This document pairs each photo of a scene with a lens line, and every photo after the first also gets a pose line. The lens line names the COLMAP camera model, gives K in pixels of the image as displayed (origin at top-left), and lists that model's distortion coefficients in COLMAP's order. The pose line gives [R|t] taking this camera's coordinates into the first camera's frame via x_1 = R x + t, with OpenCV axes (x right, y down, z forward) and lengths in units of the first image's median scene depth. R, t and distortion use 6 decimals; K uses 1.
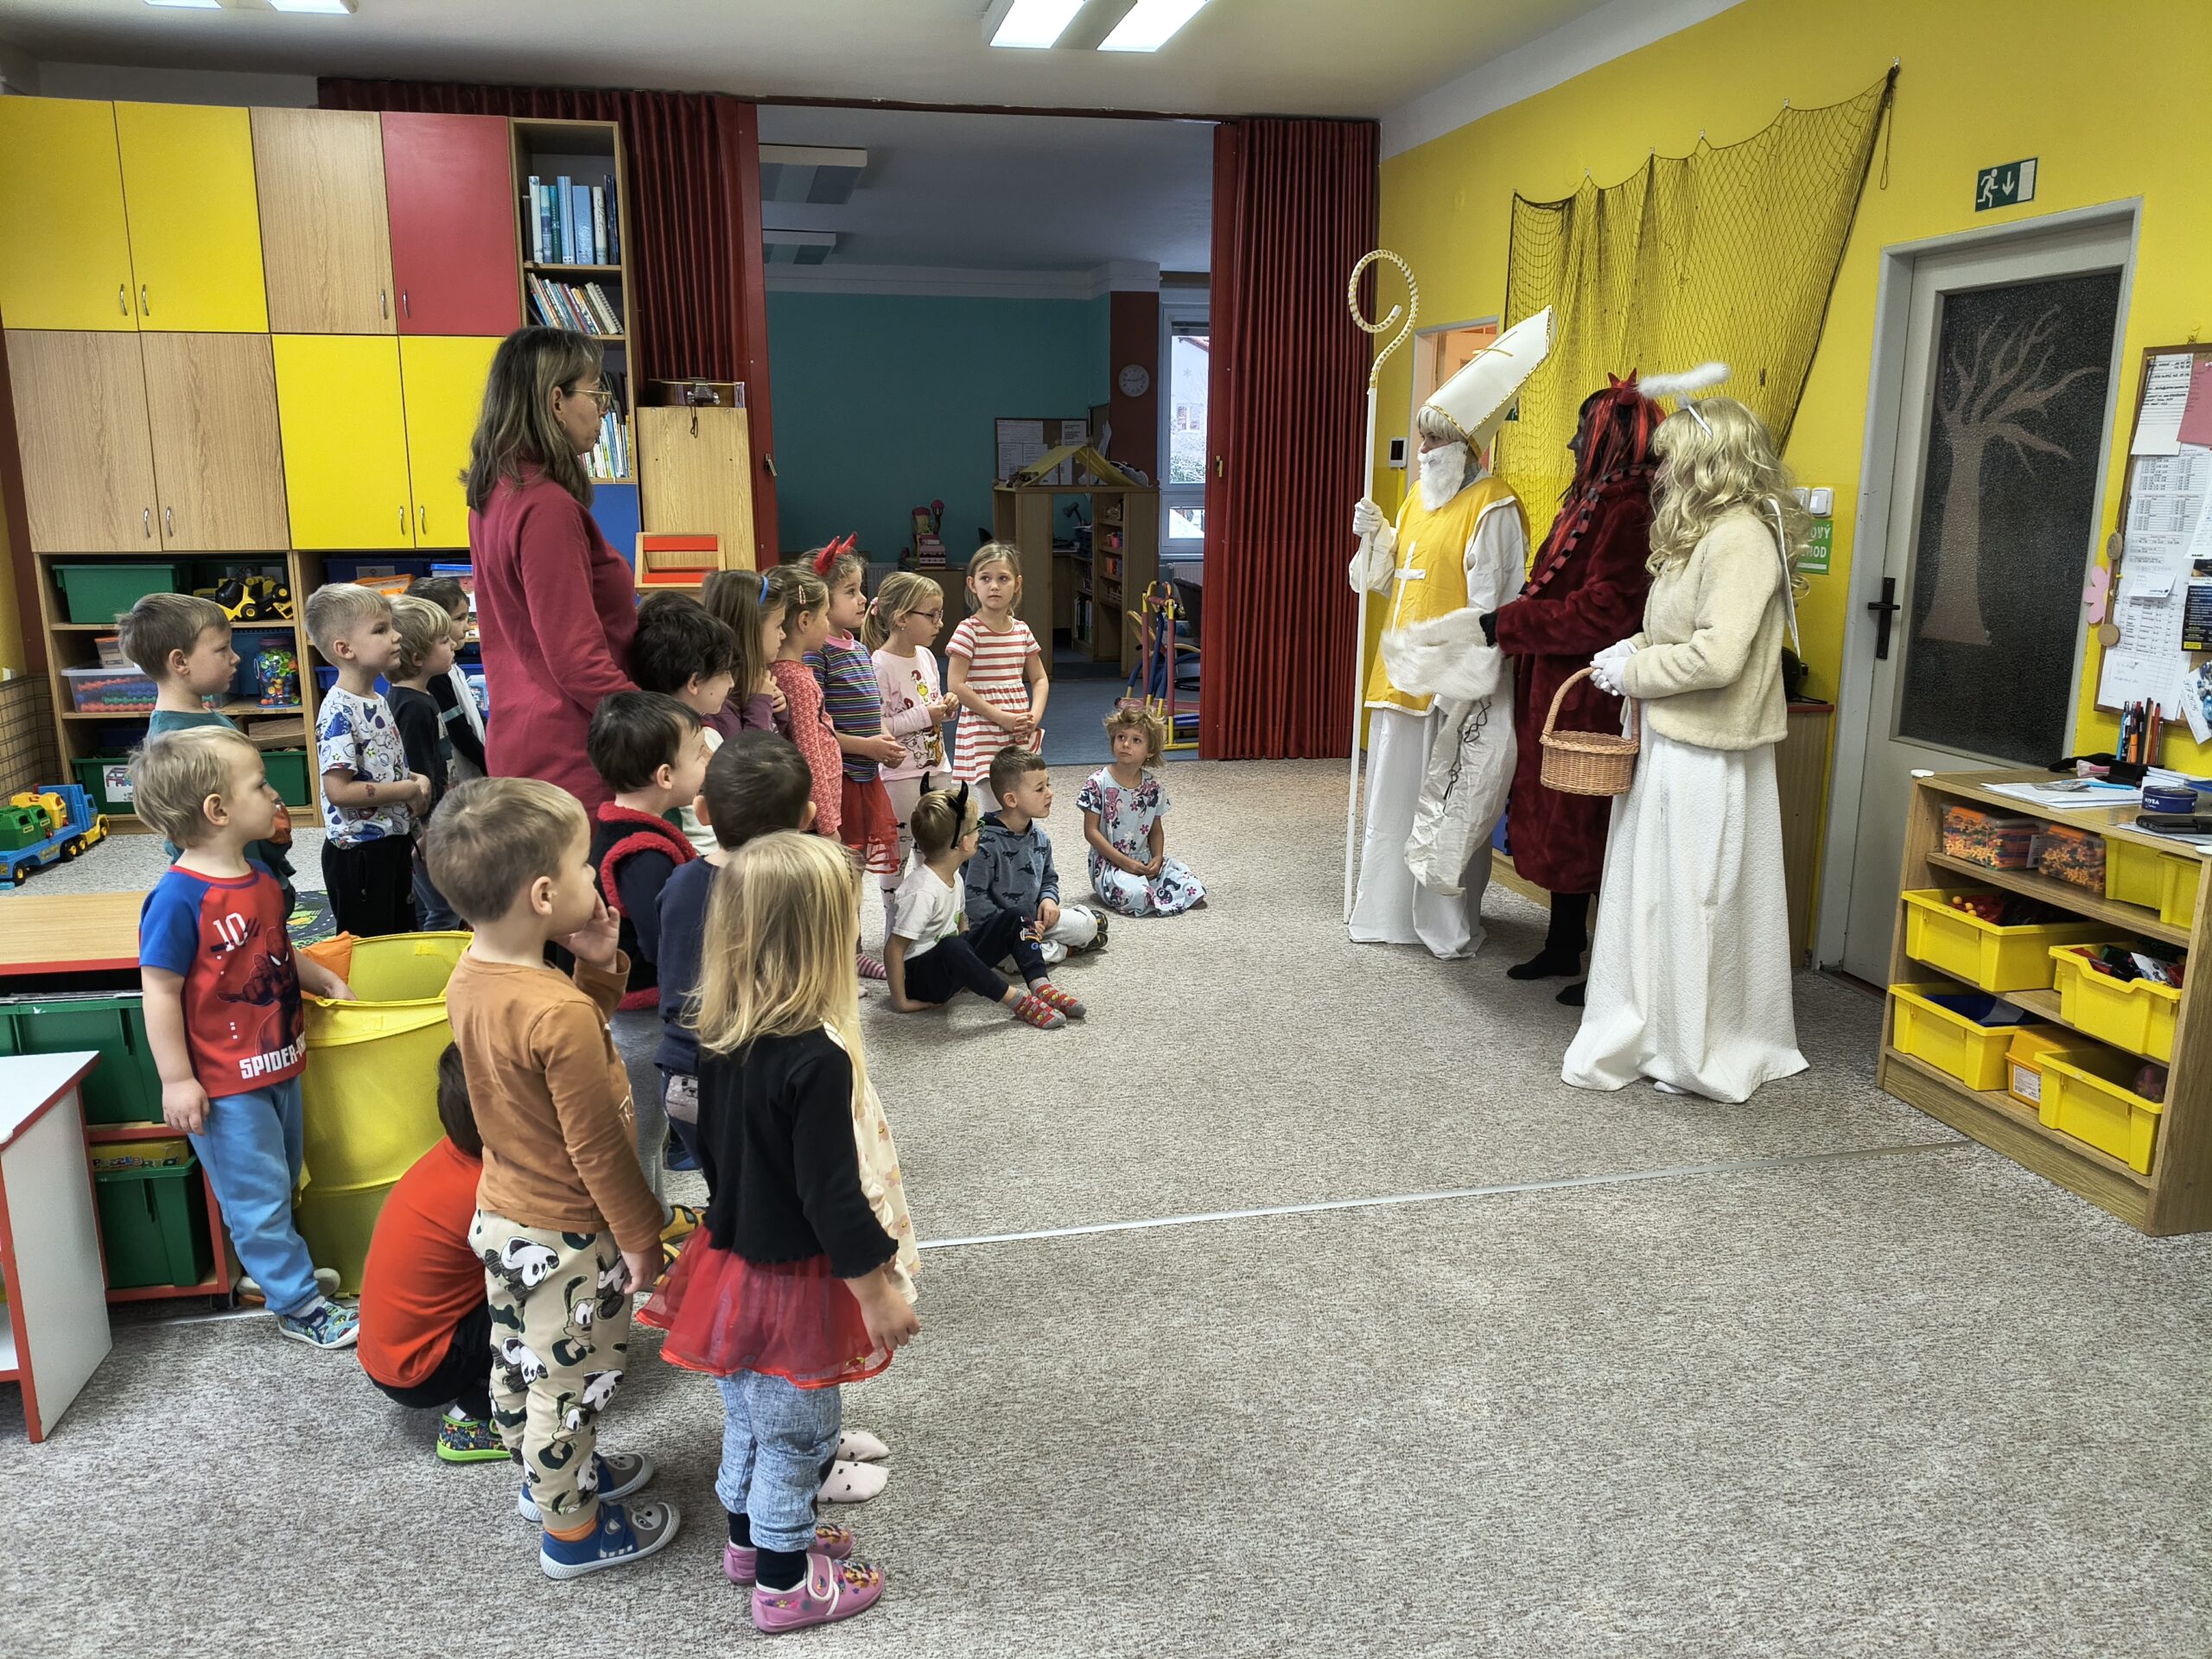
lens RADIAL K [[1683.7, 0, 948.9], [0, 1683.7, 749.4], [0, 0, 1]] dist [0.005533, -0.020496]
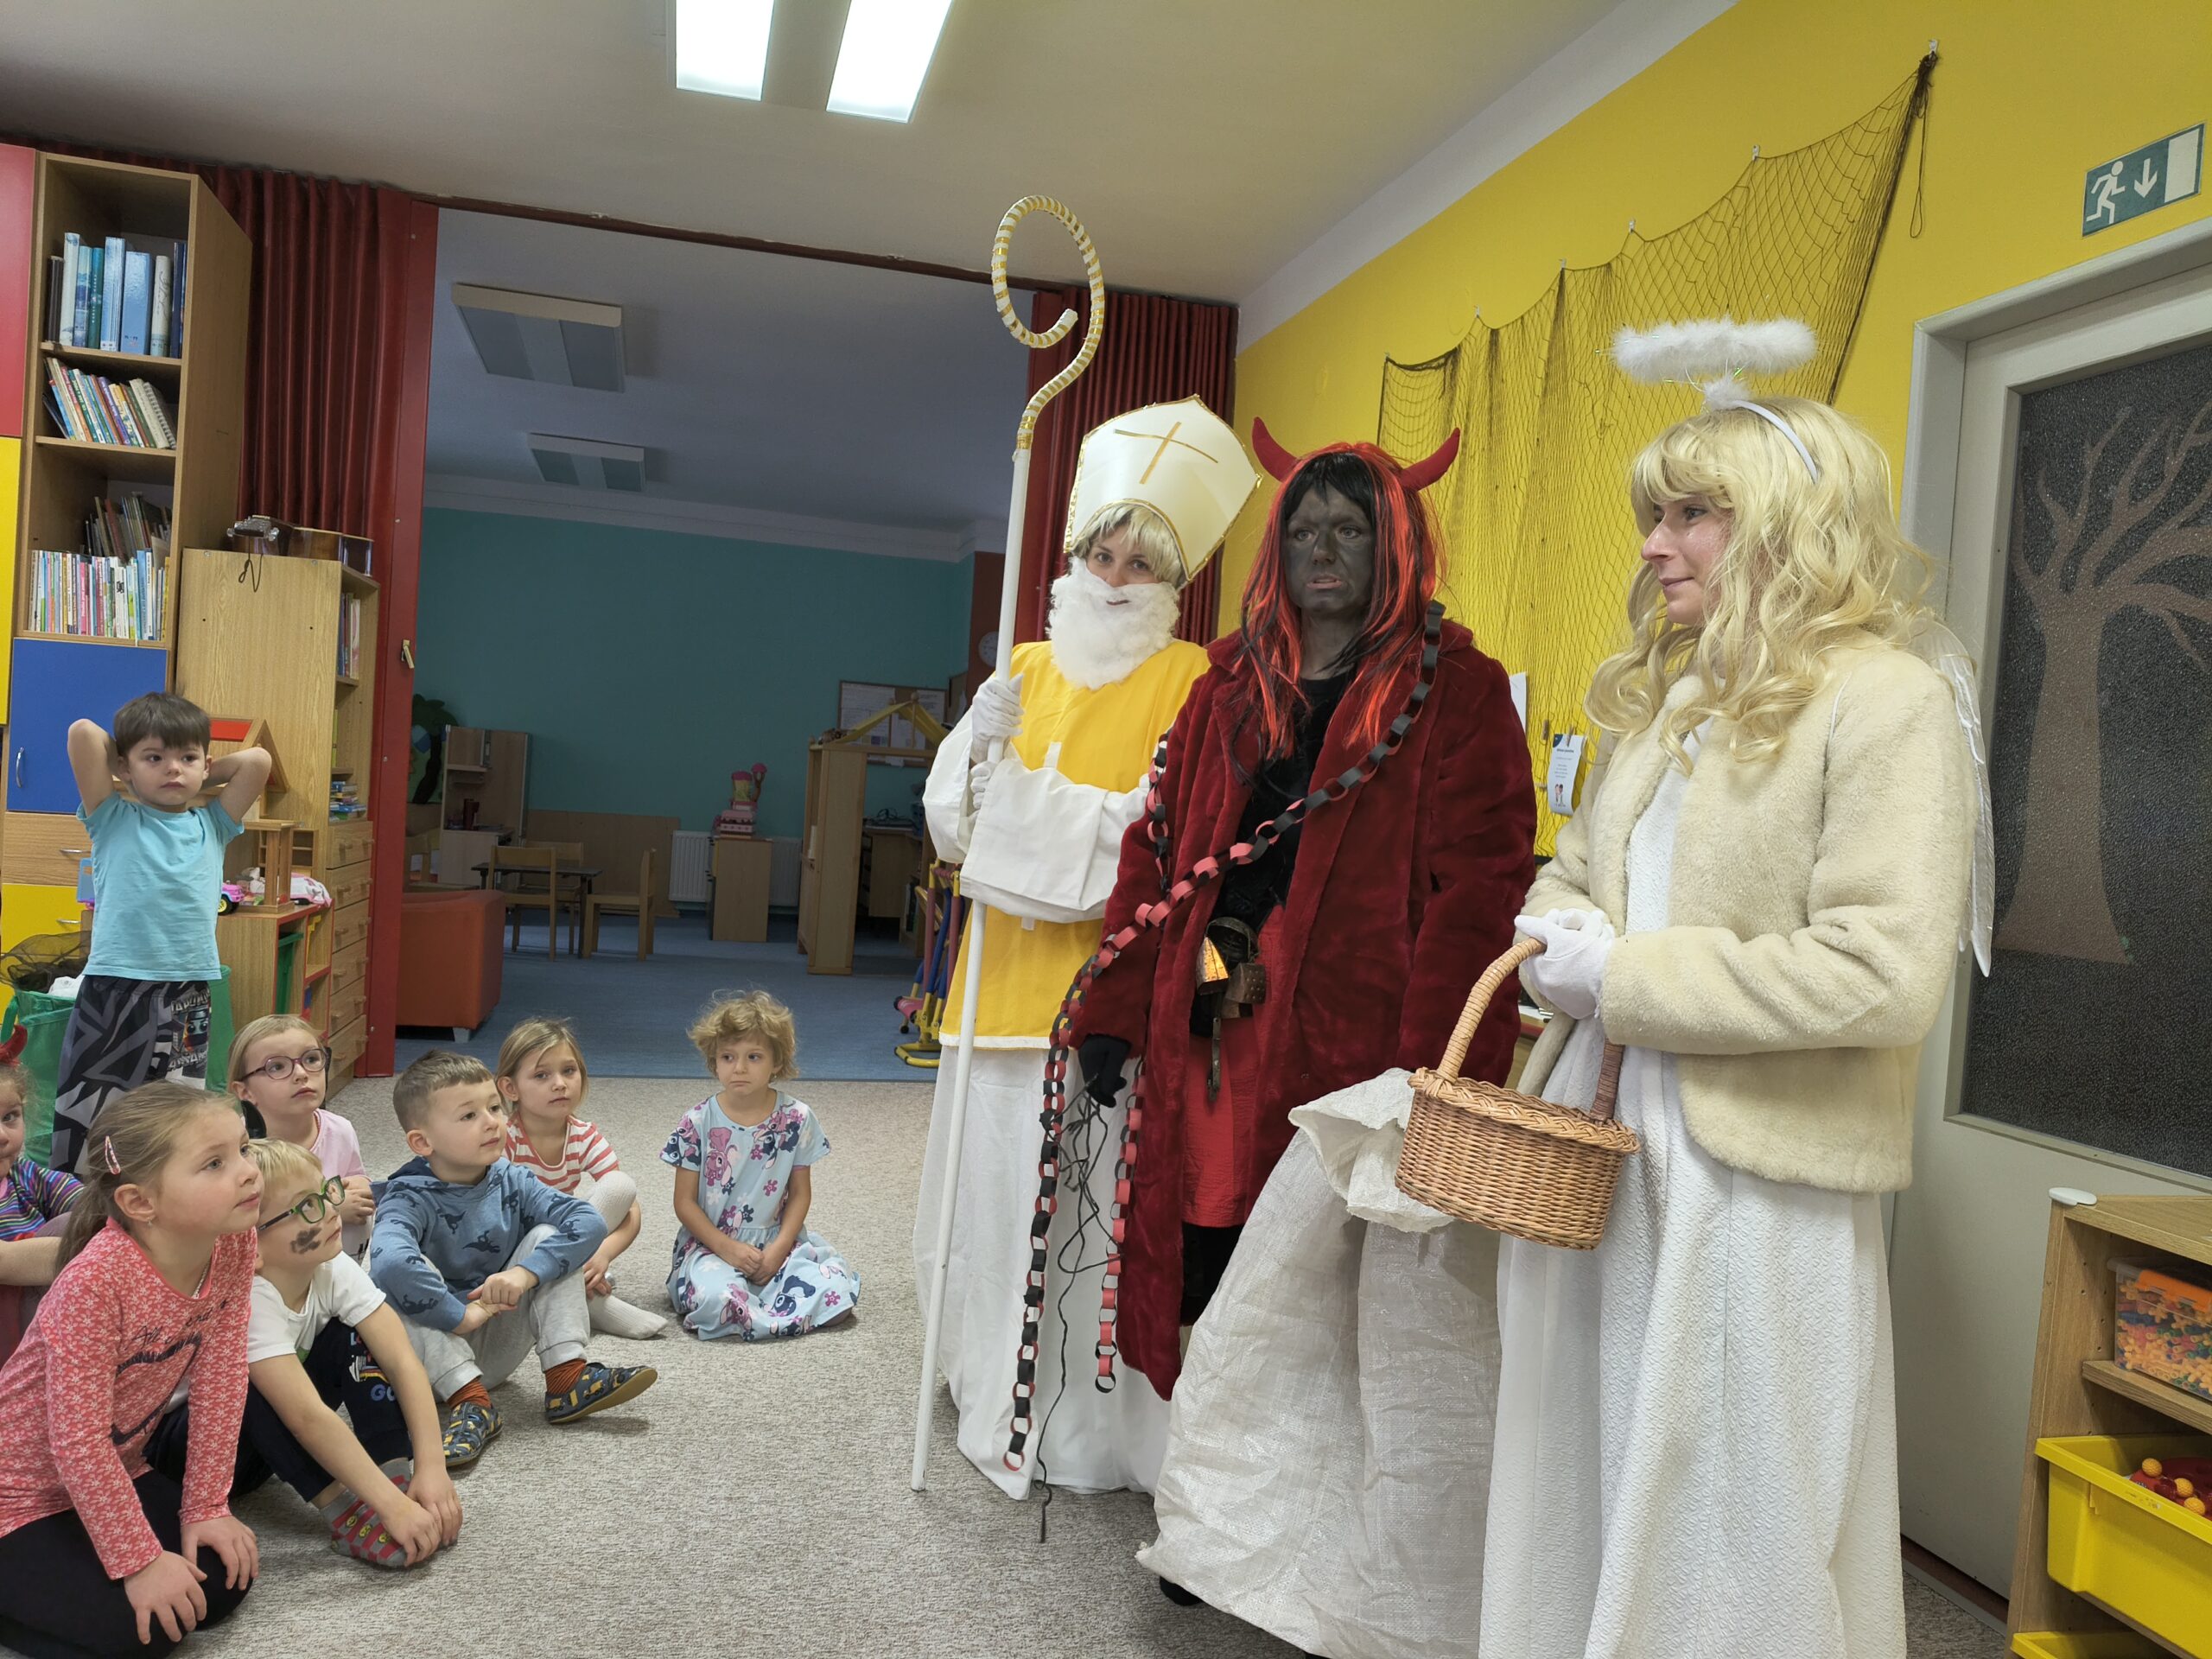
lens RADIAL K [[1683.7, 0, 928.3], [0, 1683.7, 823.4], [0, 0, 1]] dist [0.005533, -0.020496]
pose [[0.997692, 0.063222, 0.024789, 0.164911], [-0.059205, 0.988594, -0.138483, -0.004503], [-0.033262, 0.136696, 0.990055, 0.374947]]
